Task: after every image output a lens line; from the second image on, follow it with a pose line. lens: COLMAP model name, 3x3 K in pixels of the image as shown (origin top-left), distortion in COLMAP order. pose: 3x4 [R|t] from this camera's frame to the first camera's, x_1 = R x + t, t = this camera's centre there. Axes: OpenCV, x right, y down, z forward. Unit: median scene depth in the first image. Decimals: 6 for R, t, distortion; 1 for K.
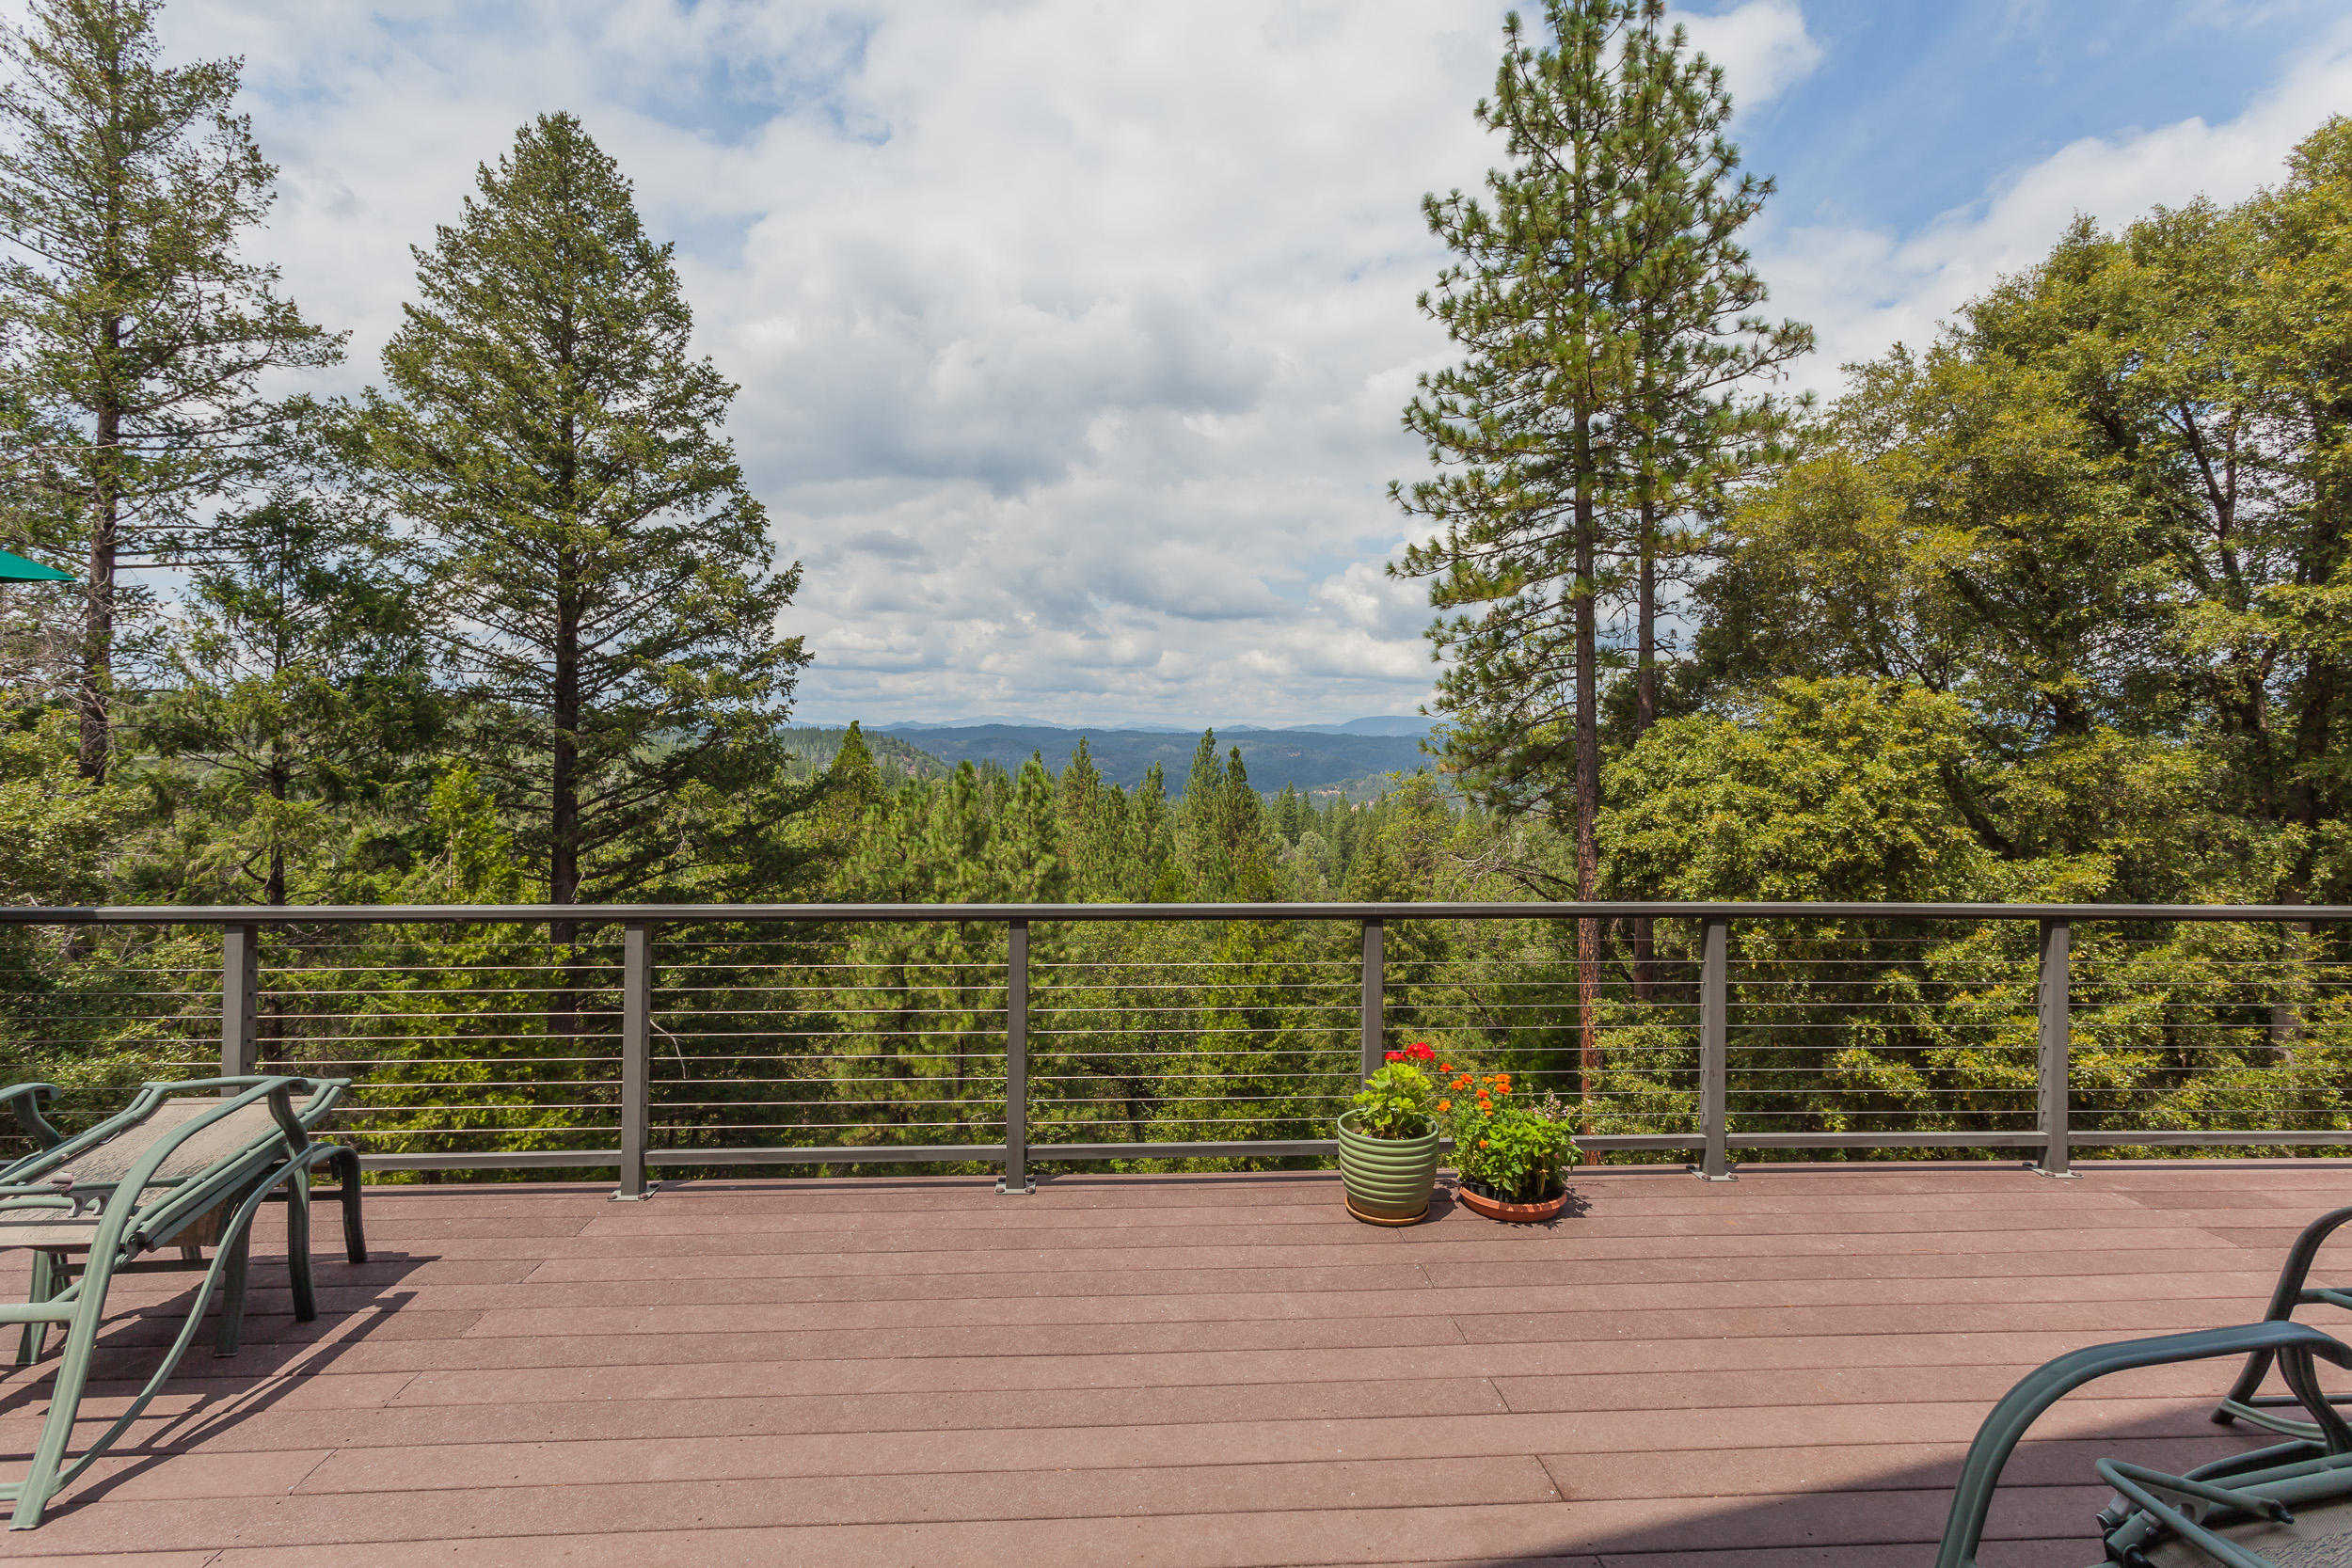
lens RADIAL K [[1124.3, 0, 1183.2], [0, 1124.3, 748.4], [0, 0, 1]] dist [0.002883, 0.000316]
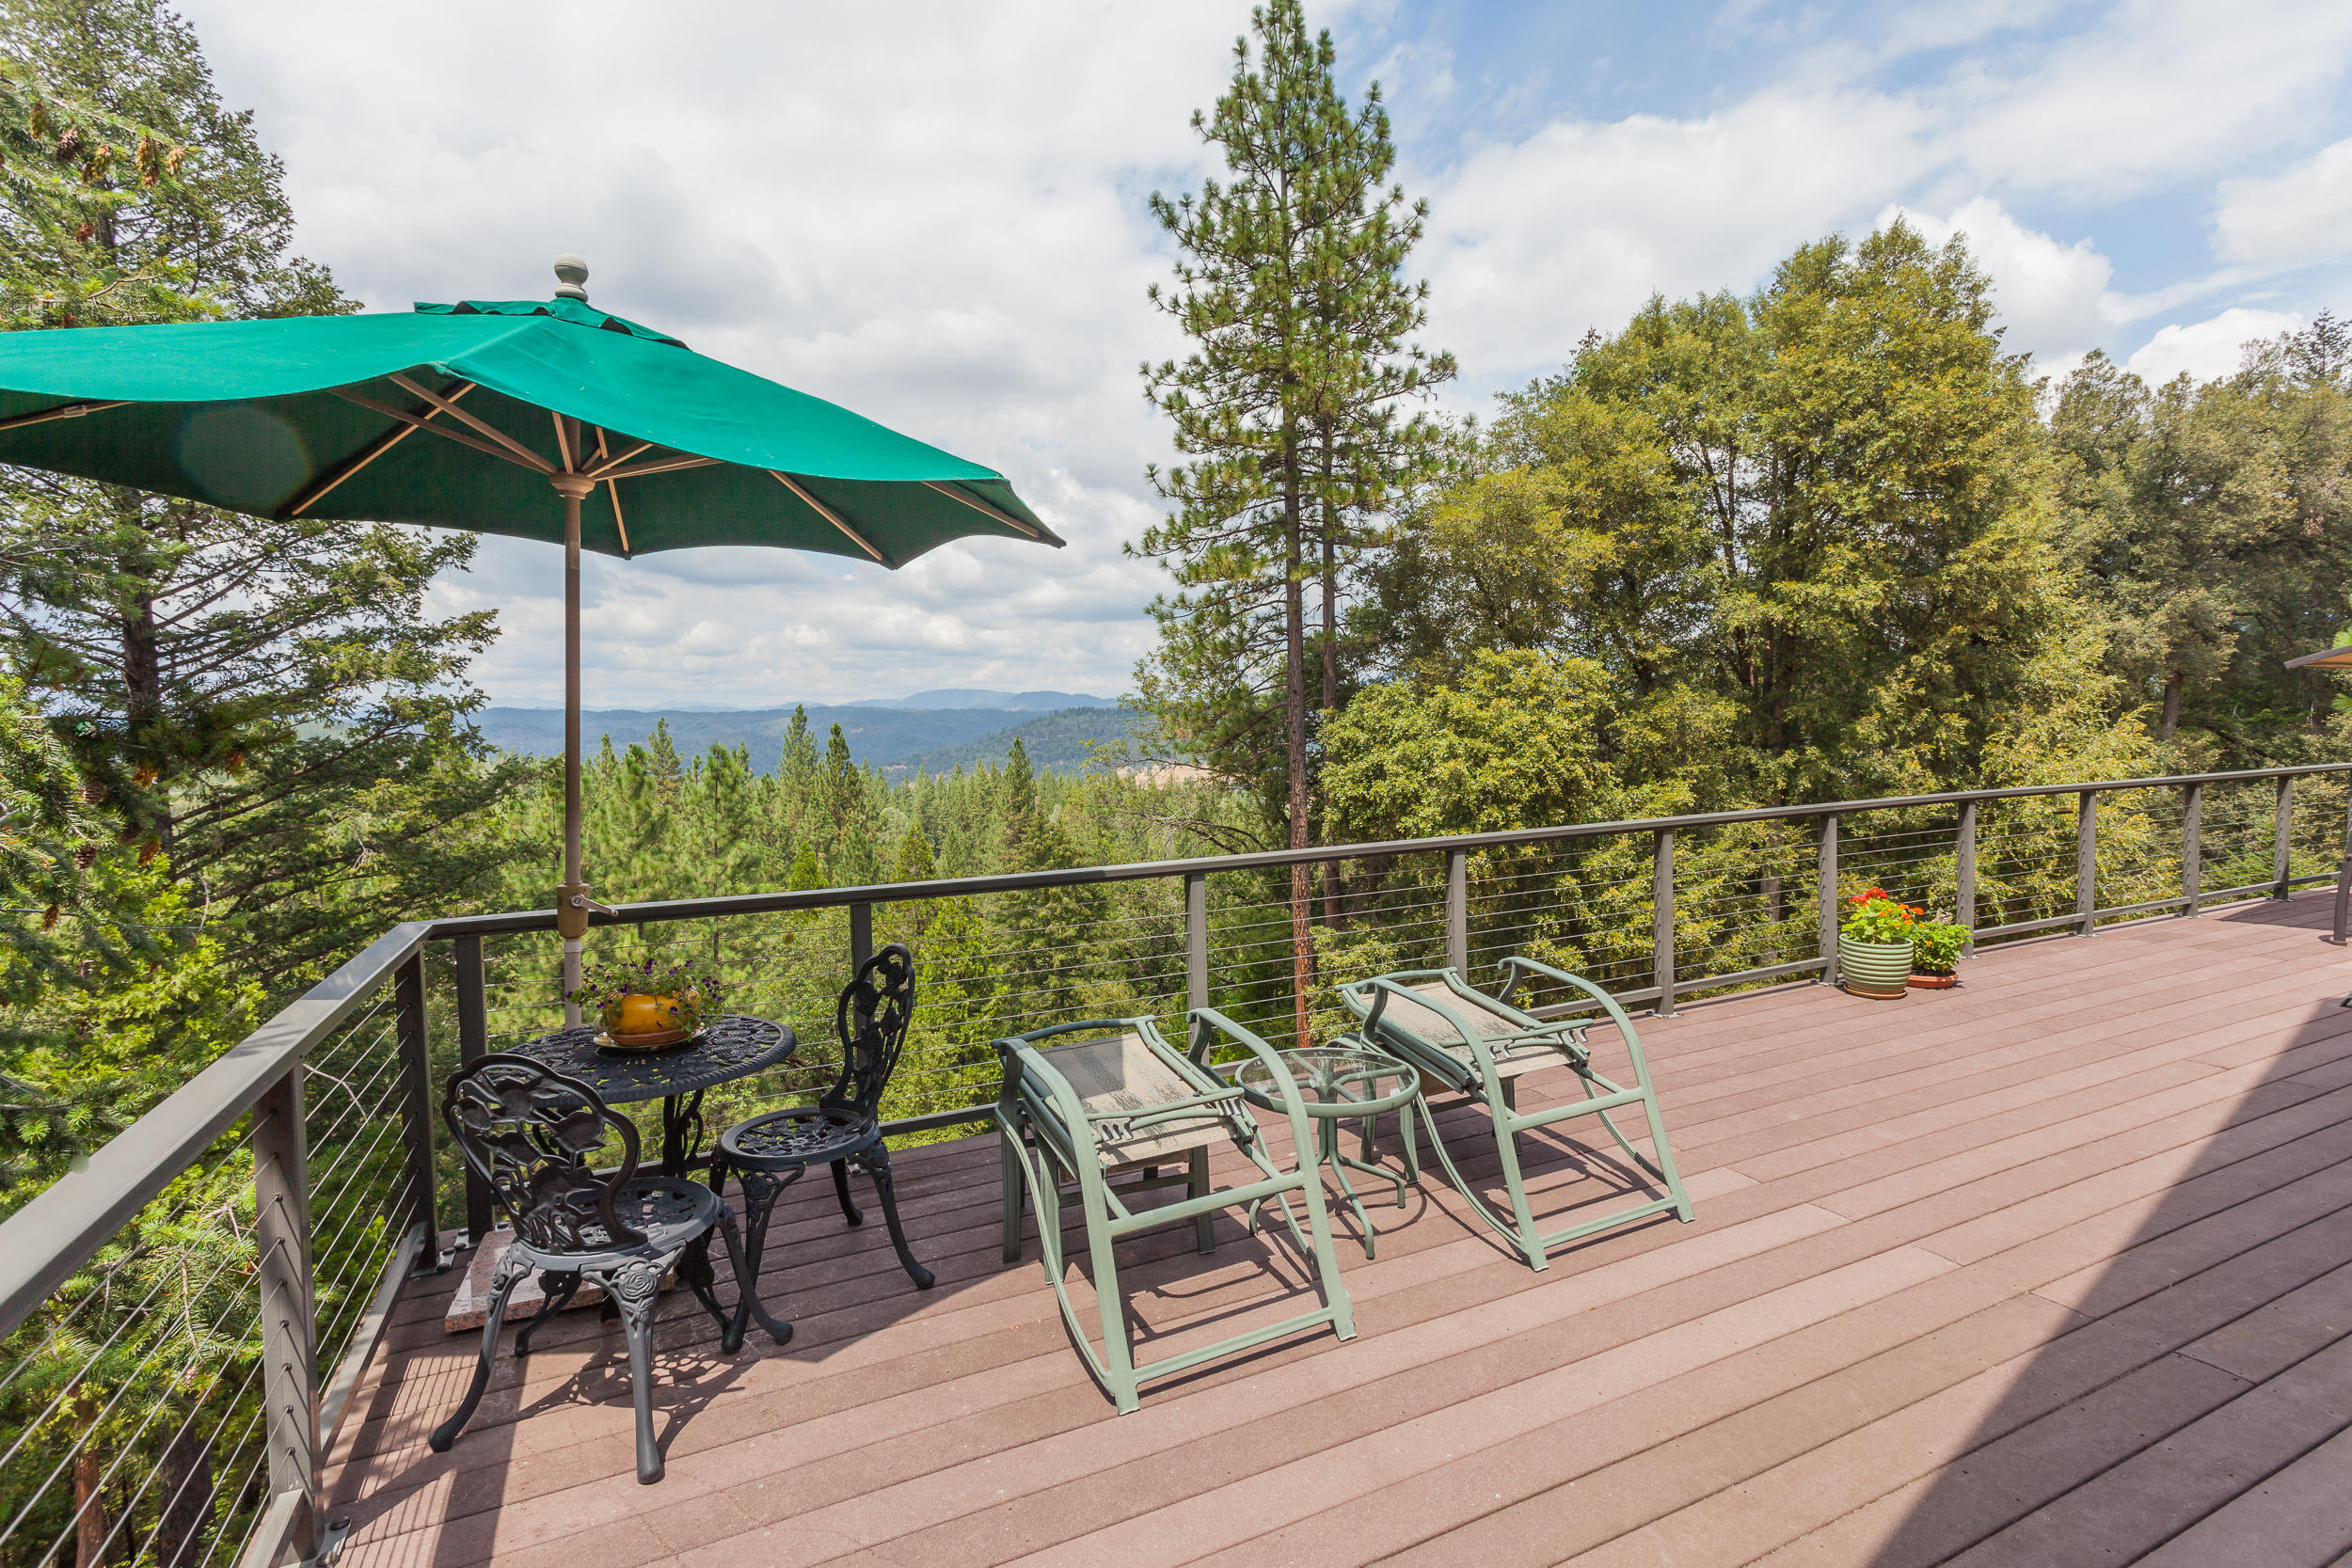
lens RADIAL K [[1111.7, 0, 1177.6], [0, 1111.7, 775.1], [0, 0, 1]] dist [0.009225, 0.000109]
pose [[0.925551, -0.048653, 0.375484, -0.247220], [0.030727, 0.998090, 0.053585, -0.001161], [-0.377374, -0.038058, 0.925279, -0.011919]]
